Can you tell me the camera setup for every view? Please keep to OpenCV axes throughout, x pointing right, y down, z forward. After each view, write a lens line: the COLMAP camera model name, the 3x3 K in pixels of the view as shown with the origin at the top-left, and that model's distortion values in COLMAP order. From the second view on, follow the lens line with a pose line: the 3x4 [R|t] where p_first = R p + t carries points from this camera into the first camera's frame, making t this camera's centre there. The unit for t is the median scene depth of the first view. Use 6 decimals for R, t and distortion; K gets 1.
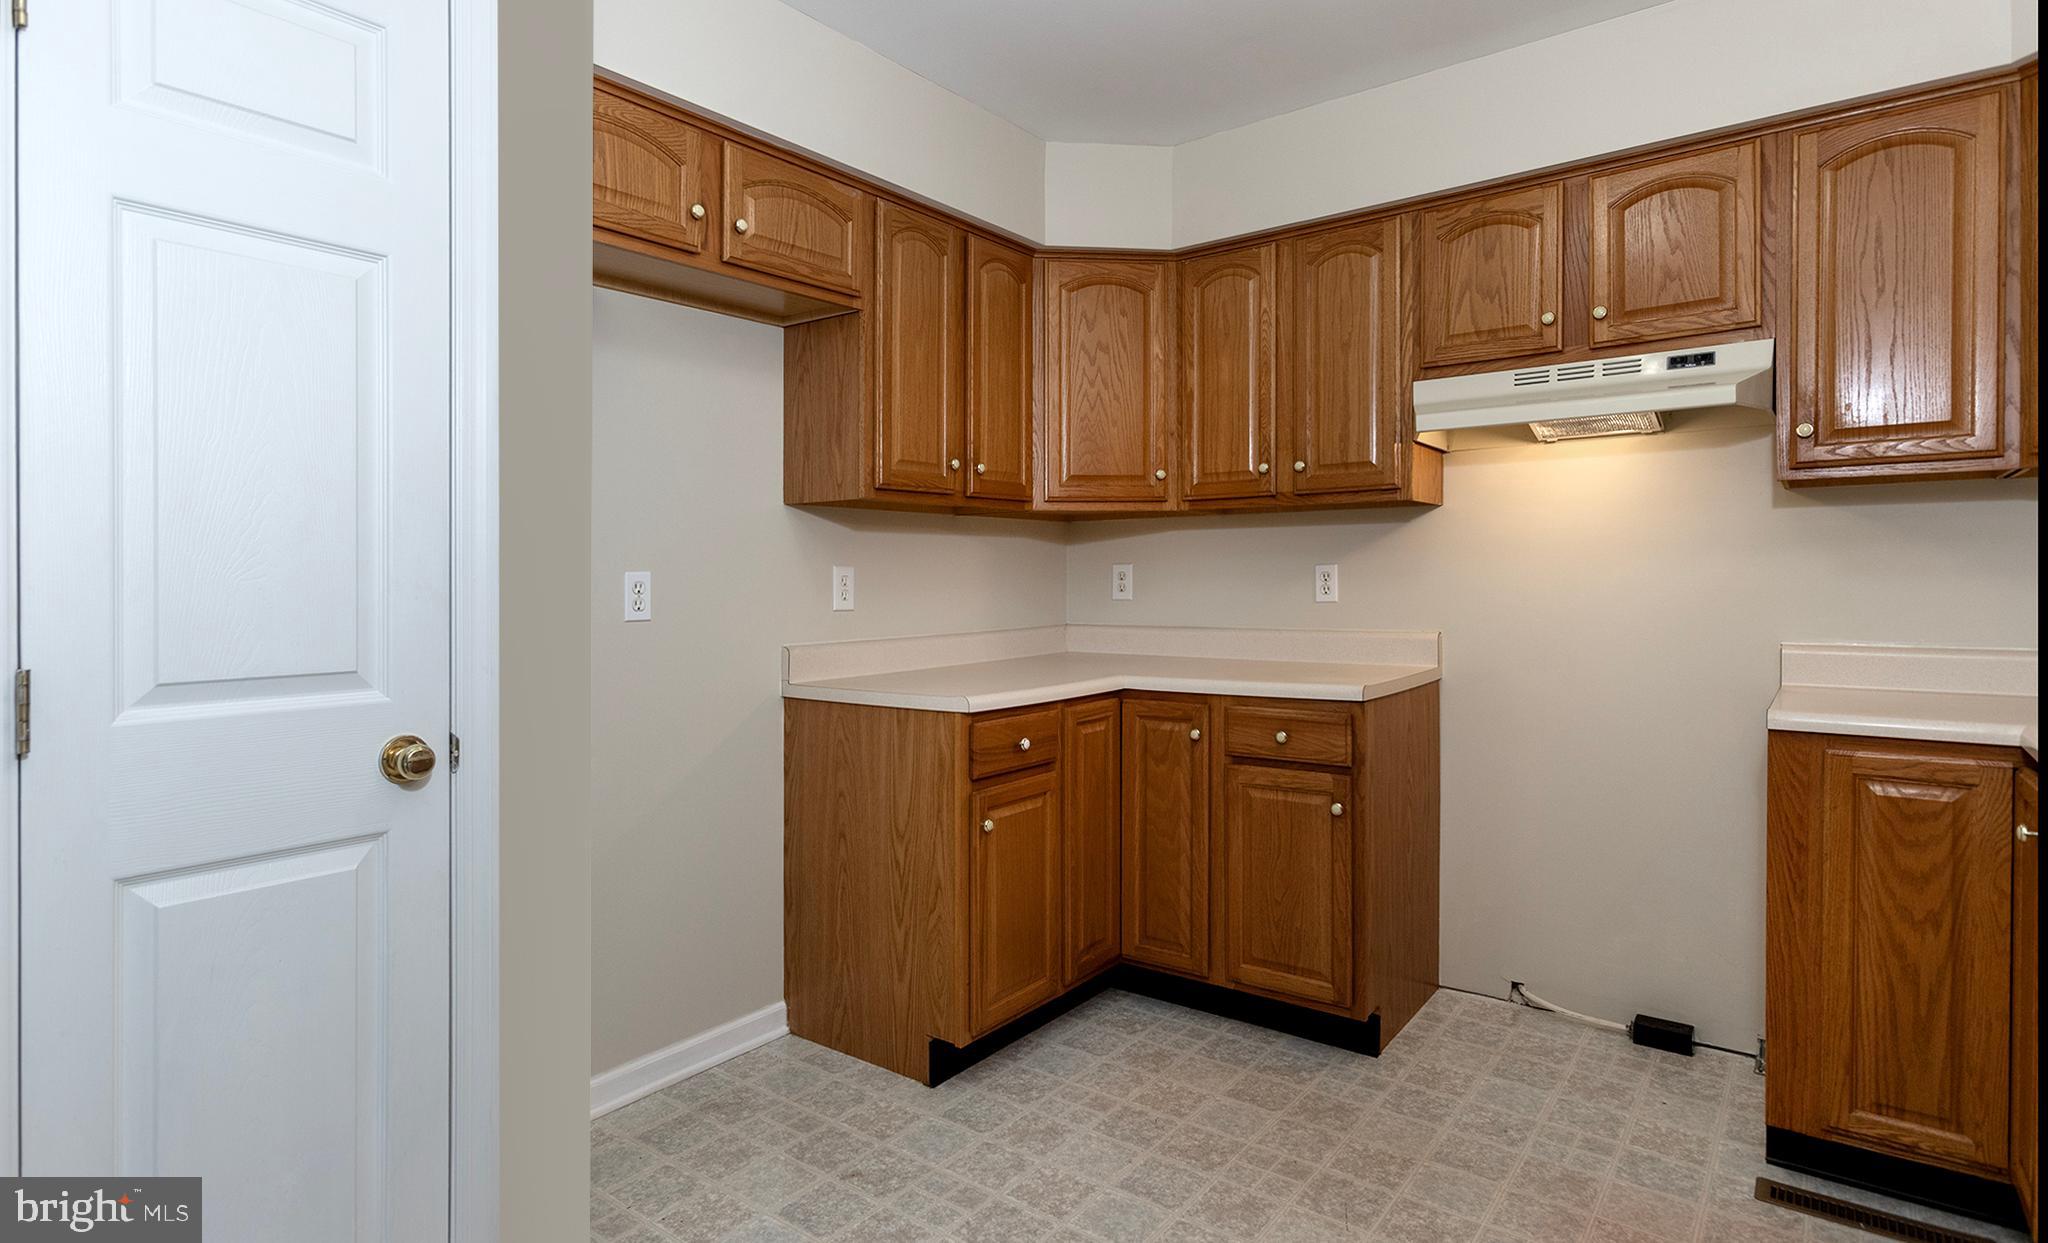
lens RADIAL K [[1122.2, 0, 1020.5], [0, 1122.2, 592.7], [0, 0, 1]] dist [0.020485, -0.001258]
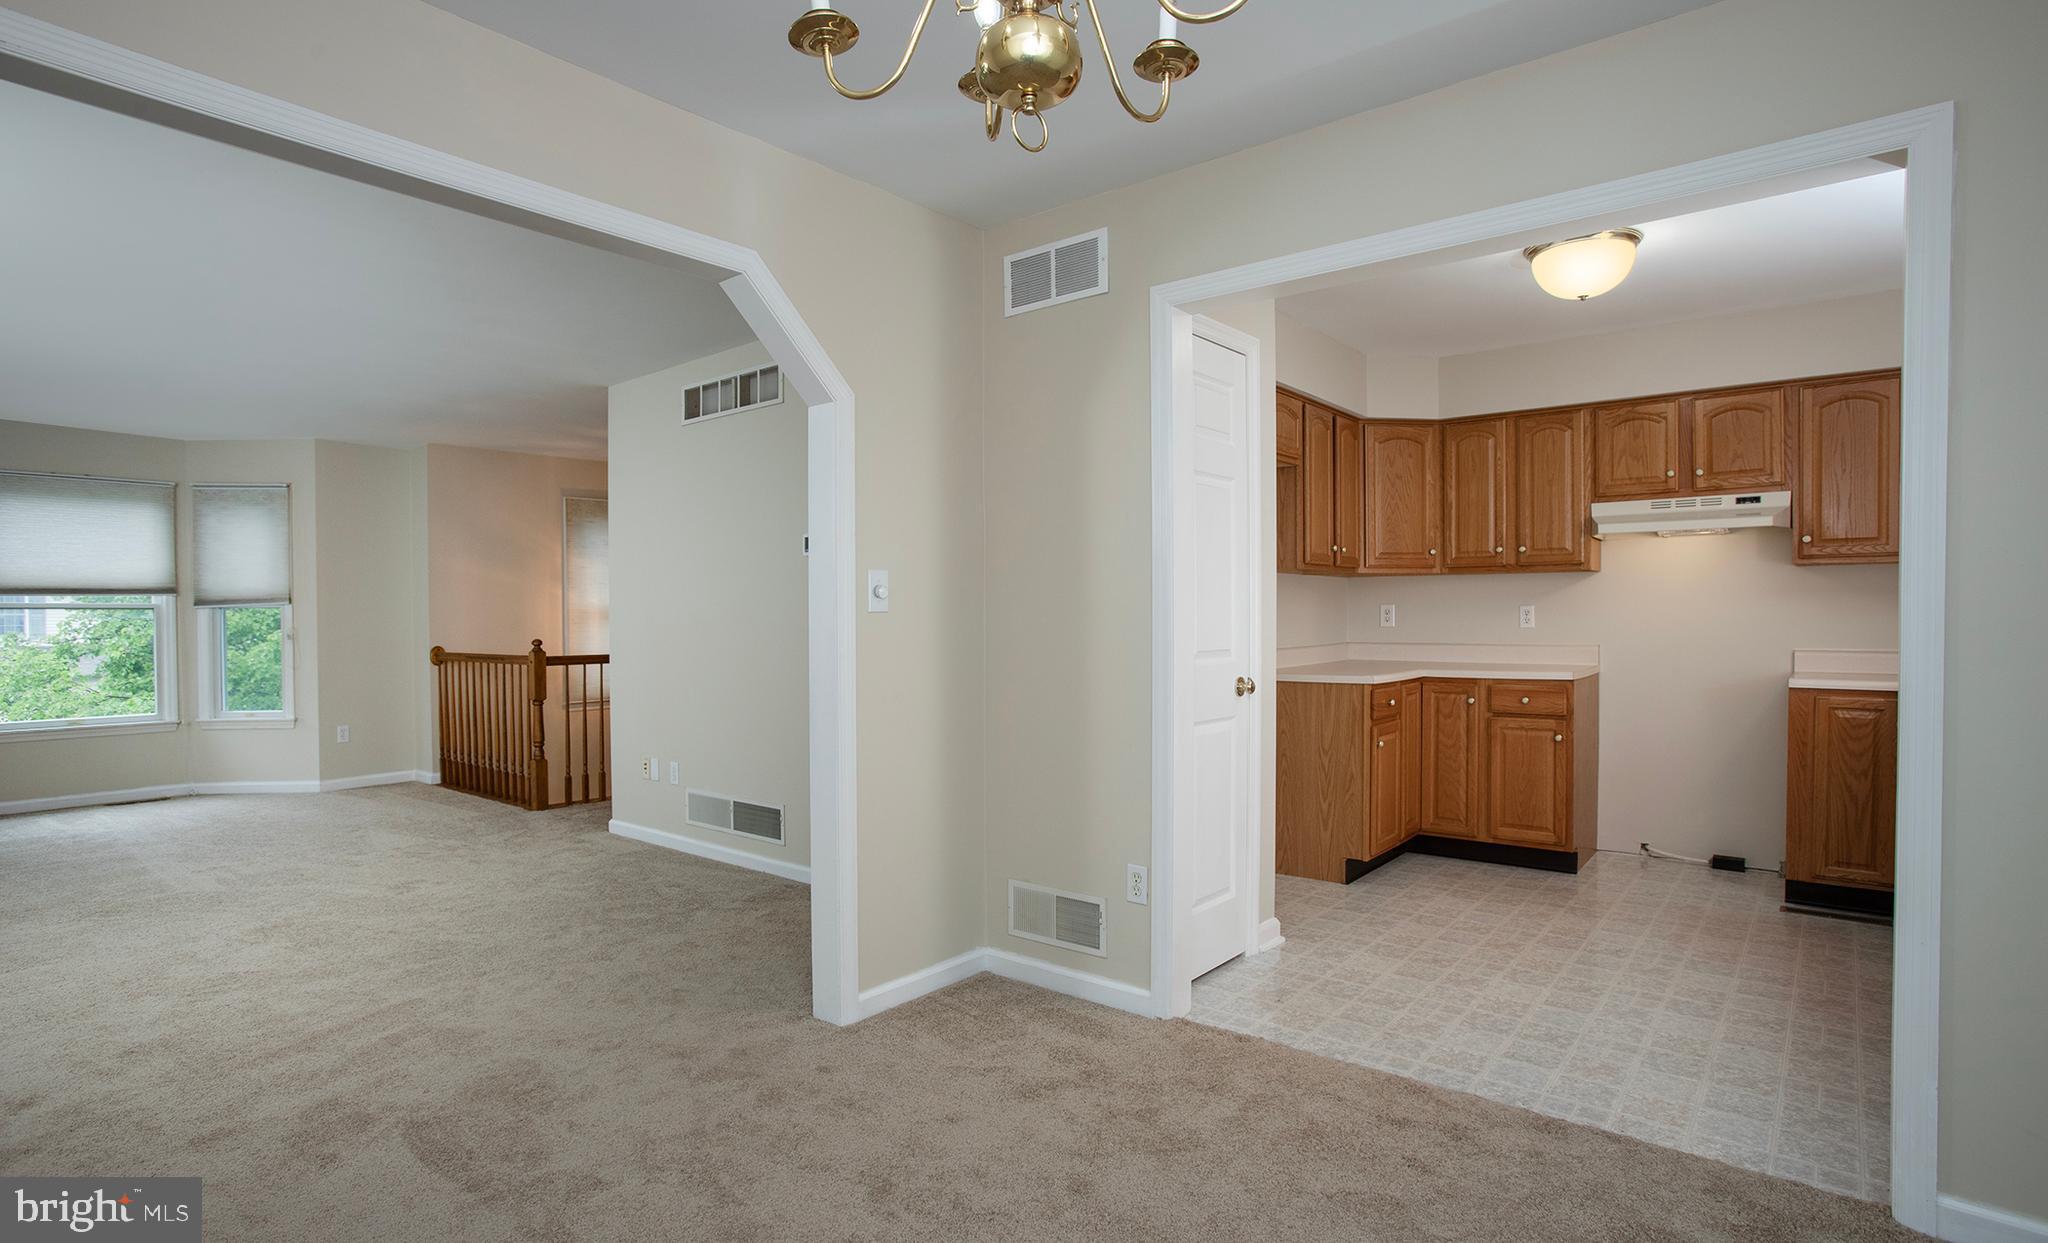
lens RADIAL K [[1150.8, 0, 1023.8], [0, 1150.8, 628.5], [0, 0, 1]] dist [-0.001091, 0.001429]
pose [[0.999903, 0.002608, 0.013653, -0.609415], [-0.002632, 0.999995, 0.001693, 0.010320], [-0.013648, -0.001729, 0.999905, -0.859702]]
